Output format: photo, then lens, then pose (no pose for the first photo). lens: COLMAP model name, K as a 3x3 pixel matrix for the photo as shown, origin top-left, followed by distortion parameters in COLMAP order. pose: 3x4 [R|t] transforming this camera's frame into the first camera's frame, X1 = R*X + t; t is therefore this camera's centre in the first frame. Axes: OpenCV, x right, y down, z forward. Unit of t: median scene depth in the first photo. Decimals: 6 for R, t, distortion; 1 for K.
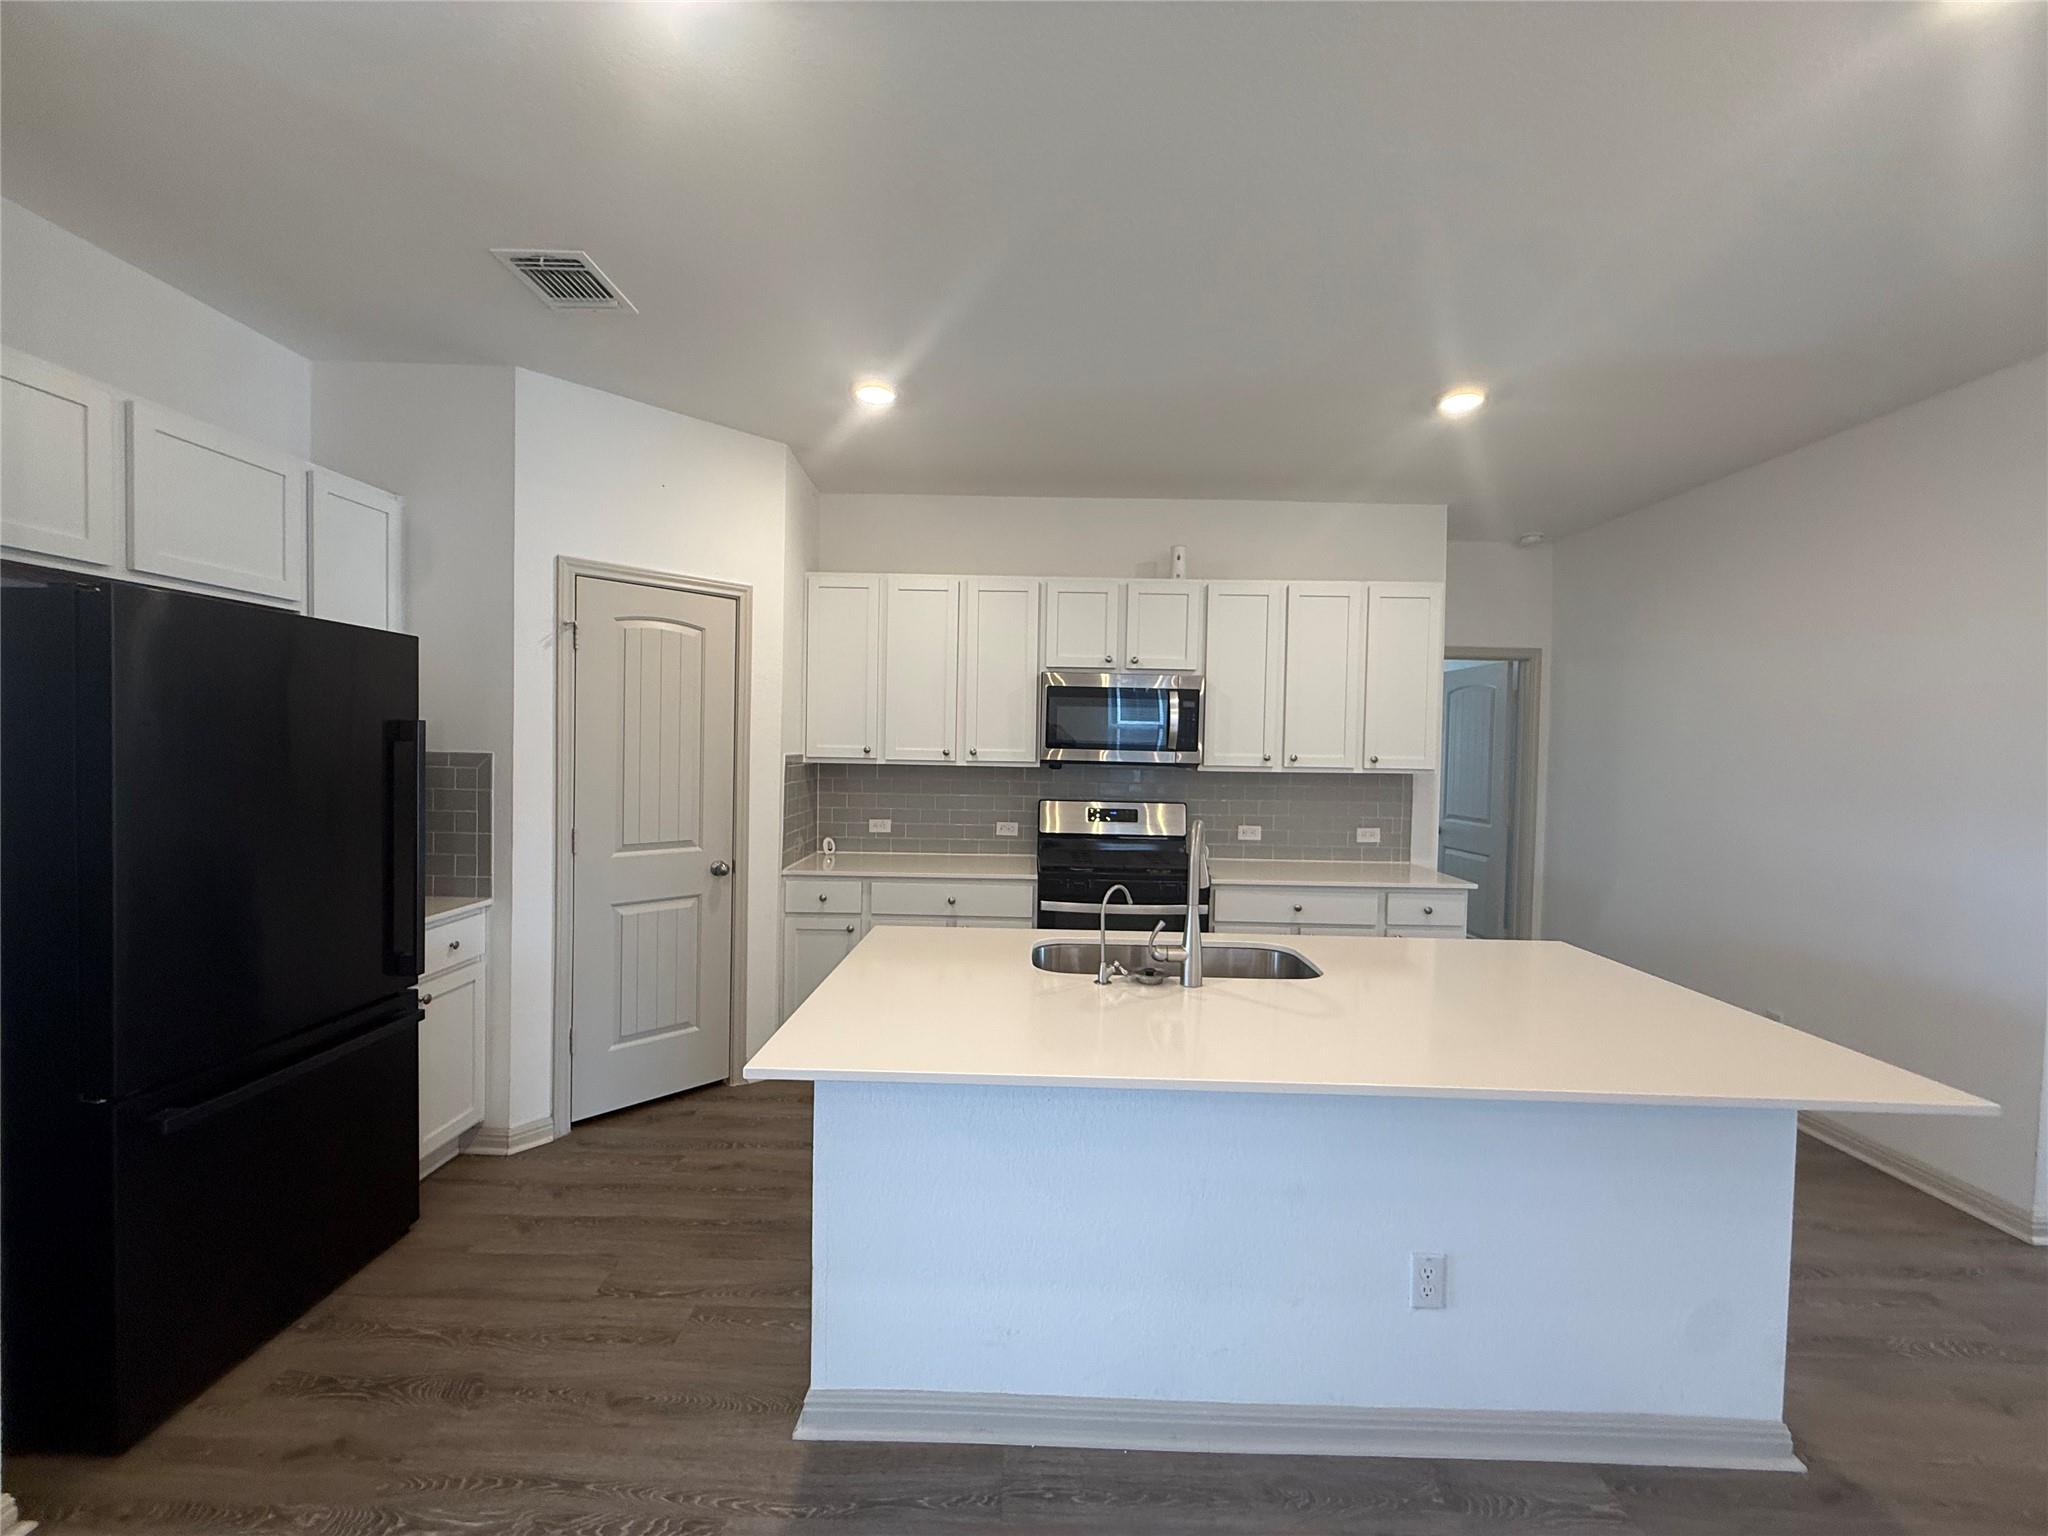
lens RADIAL K [[821.7, 0, 1022.0], [0, 821.7, 765.8], [0, 0, 1]] dist [0.001896, 0.000138]
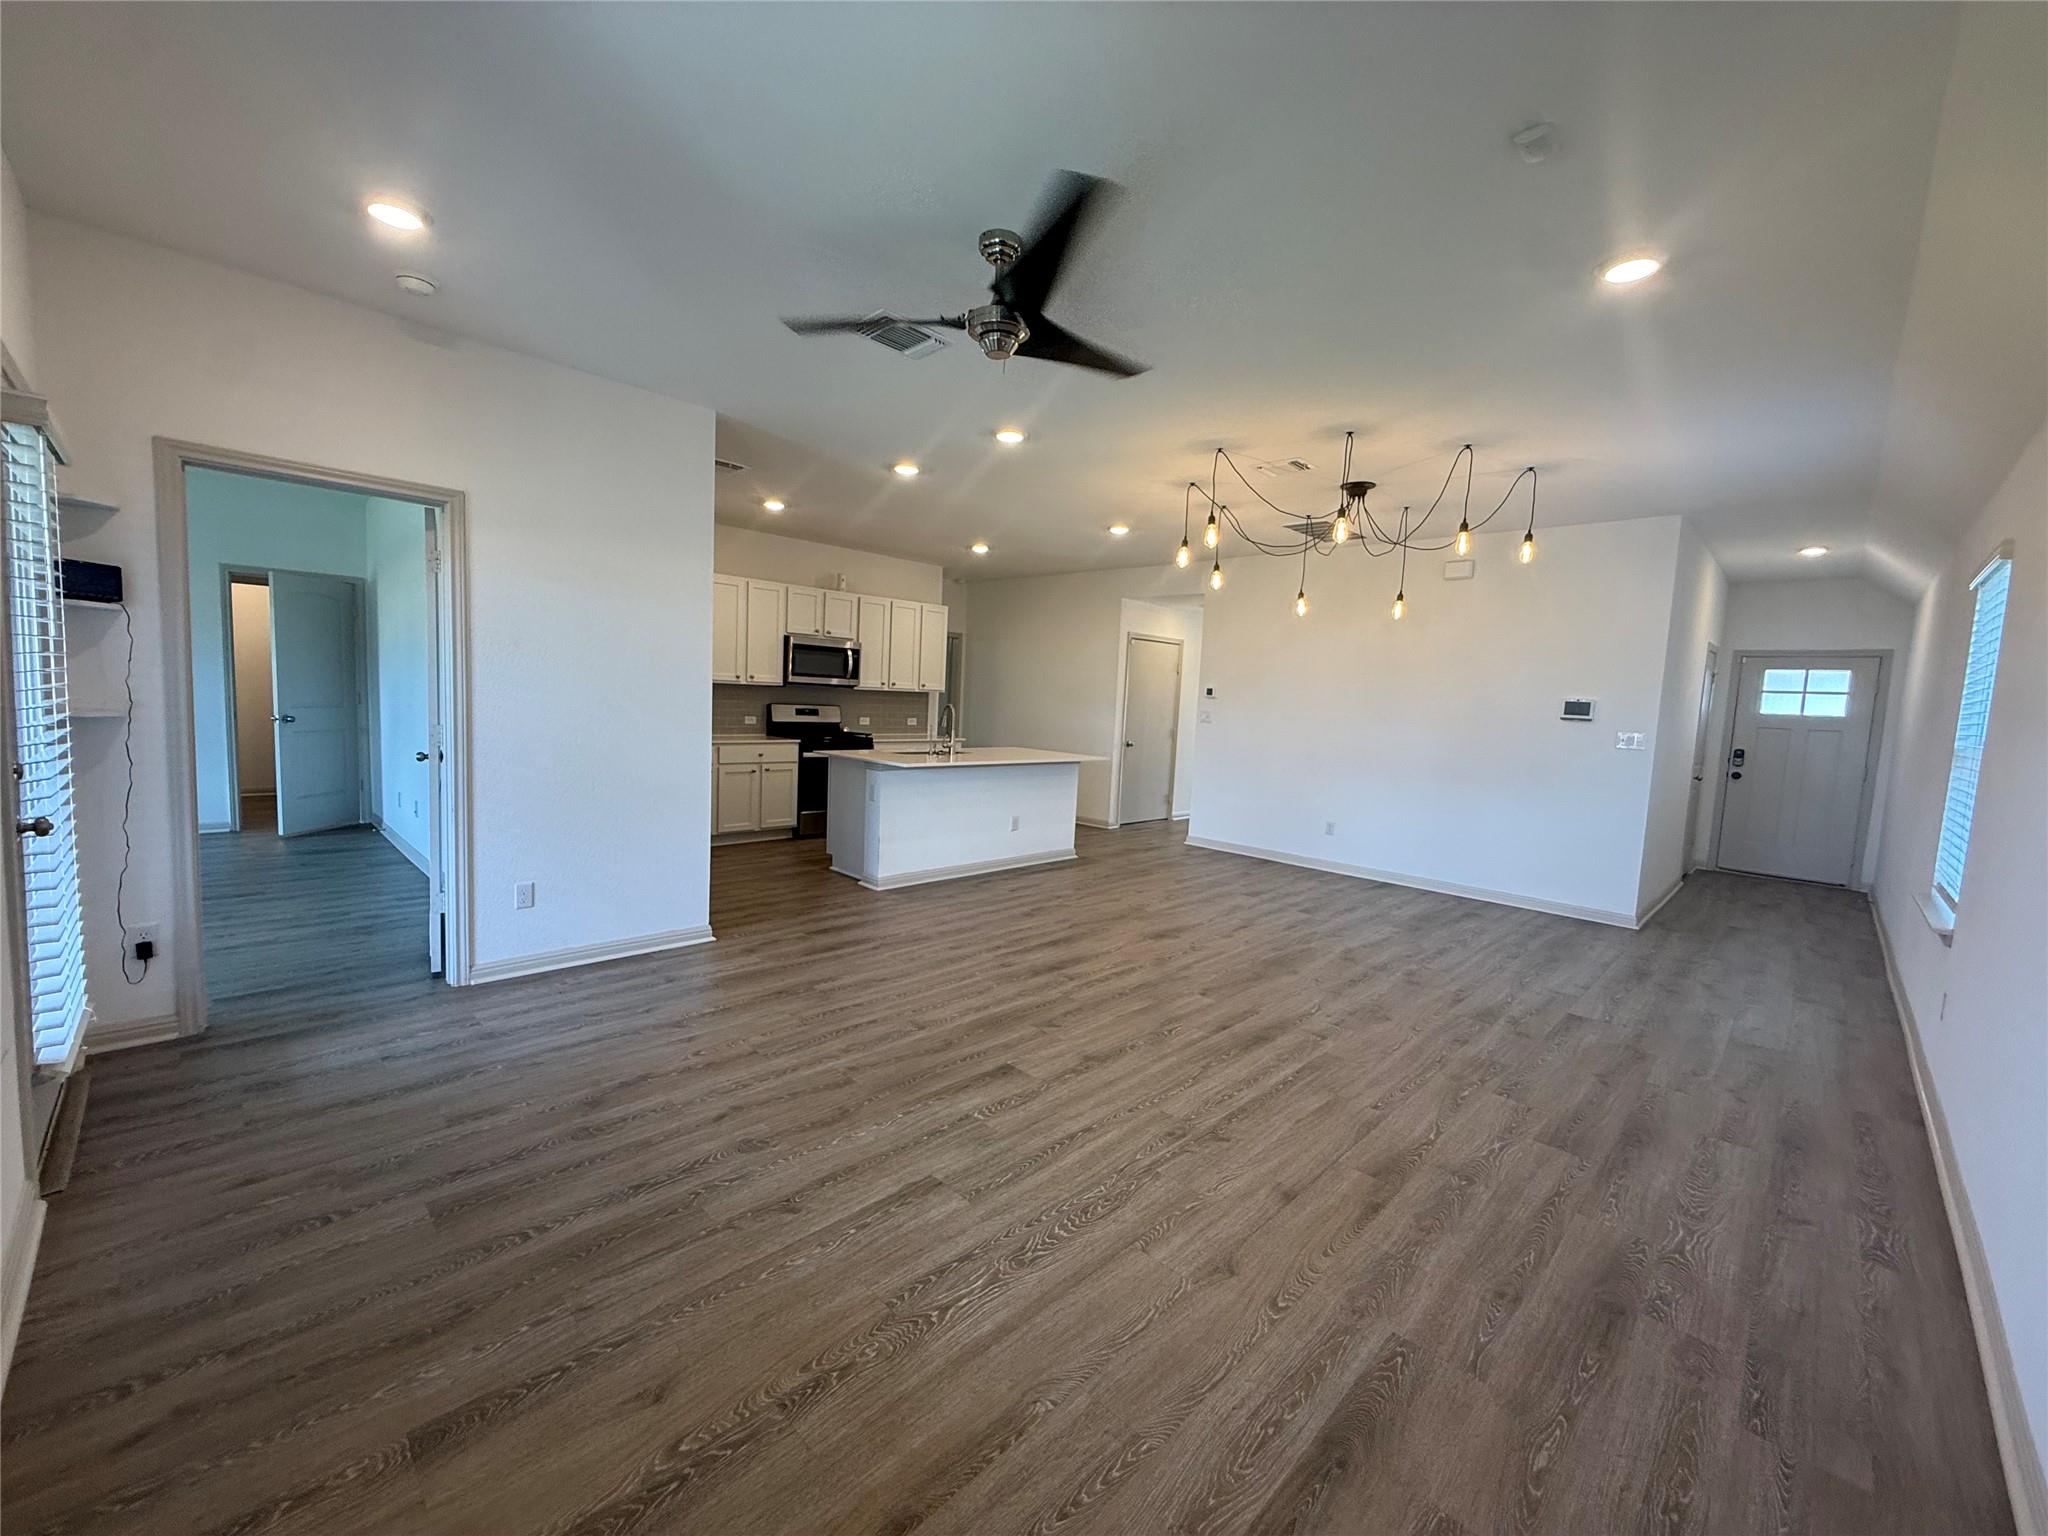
lens RADIAL K [[821.7, 0, 1022.0], [0, 821.7, 765.8], [0, 0, 1]] dist [0.001896, 0.000138]
pose [[0.690823, -0.049627, 0.721319, -0.996964], [-0.018037, 0.996148, 0.085809, 0.013468], [-0.722799, -0.072289, 0.687267, -0.720582]]
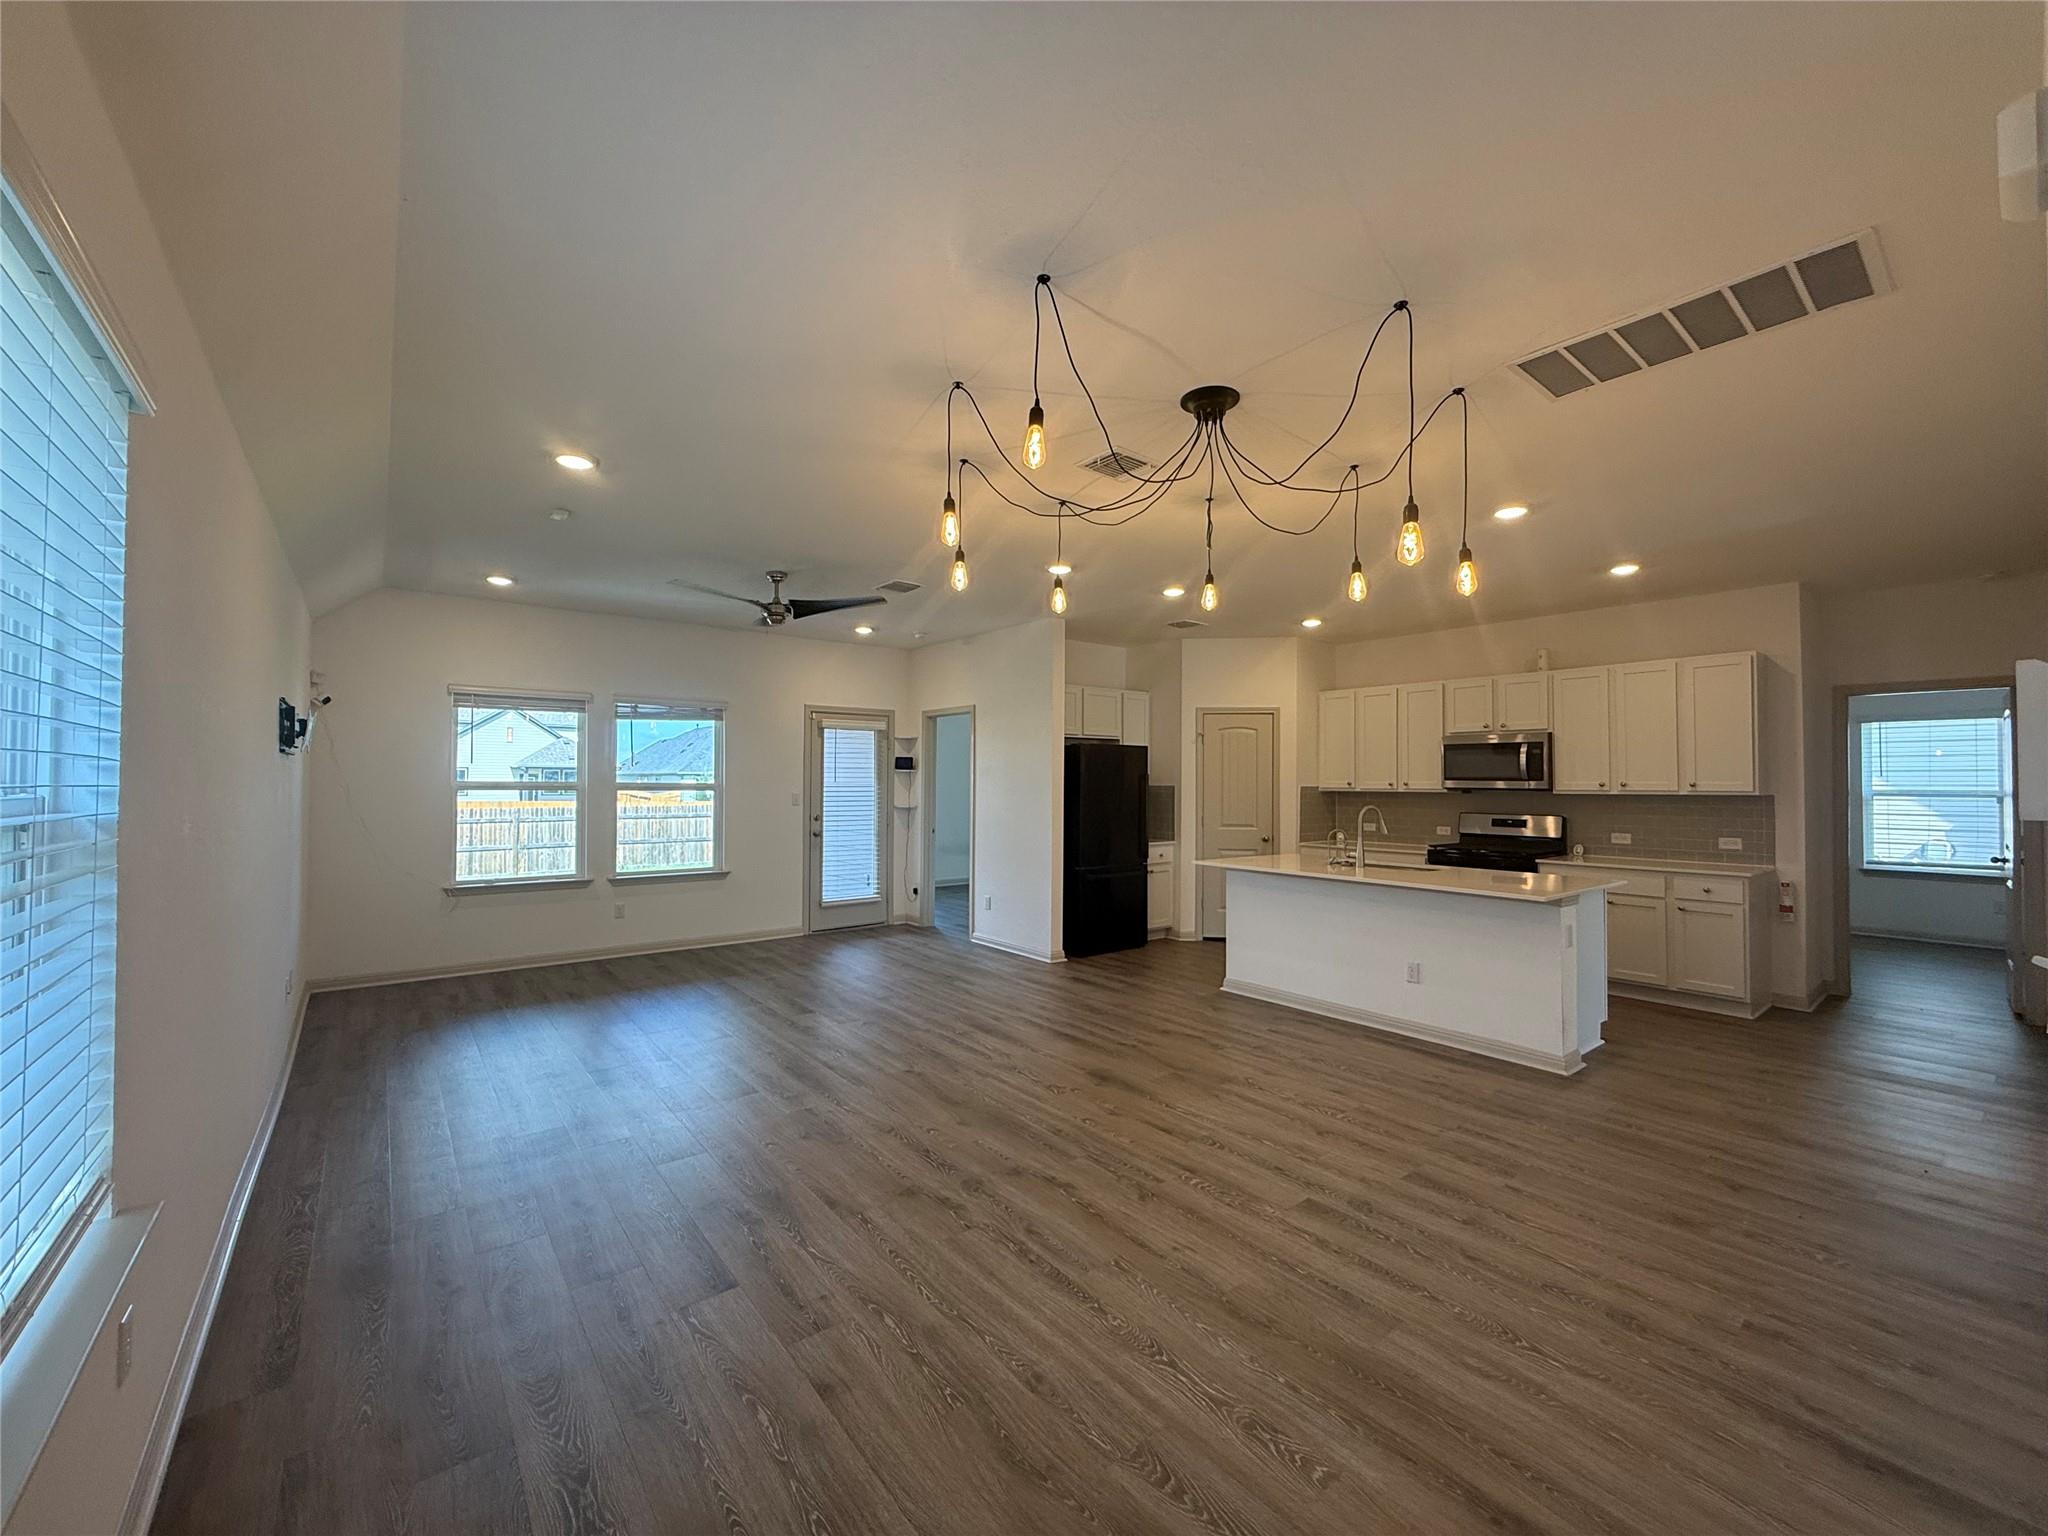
lens RADIAL K [[821.7, 0, 1022.0], [0, 821.7, 765.8], [0, 0, 1]] dist [0.001896, 0.000138]
pose [[0.628064, -0.033491, -0.777440, 0.809273], [-0.009537, 0.998667, -0.050725, 0.042846], [0.778103, 0.039273, 0.626908, -0.762179]]
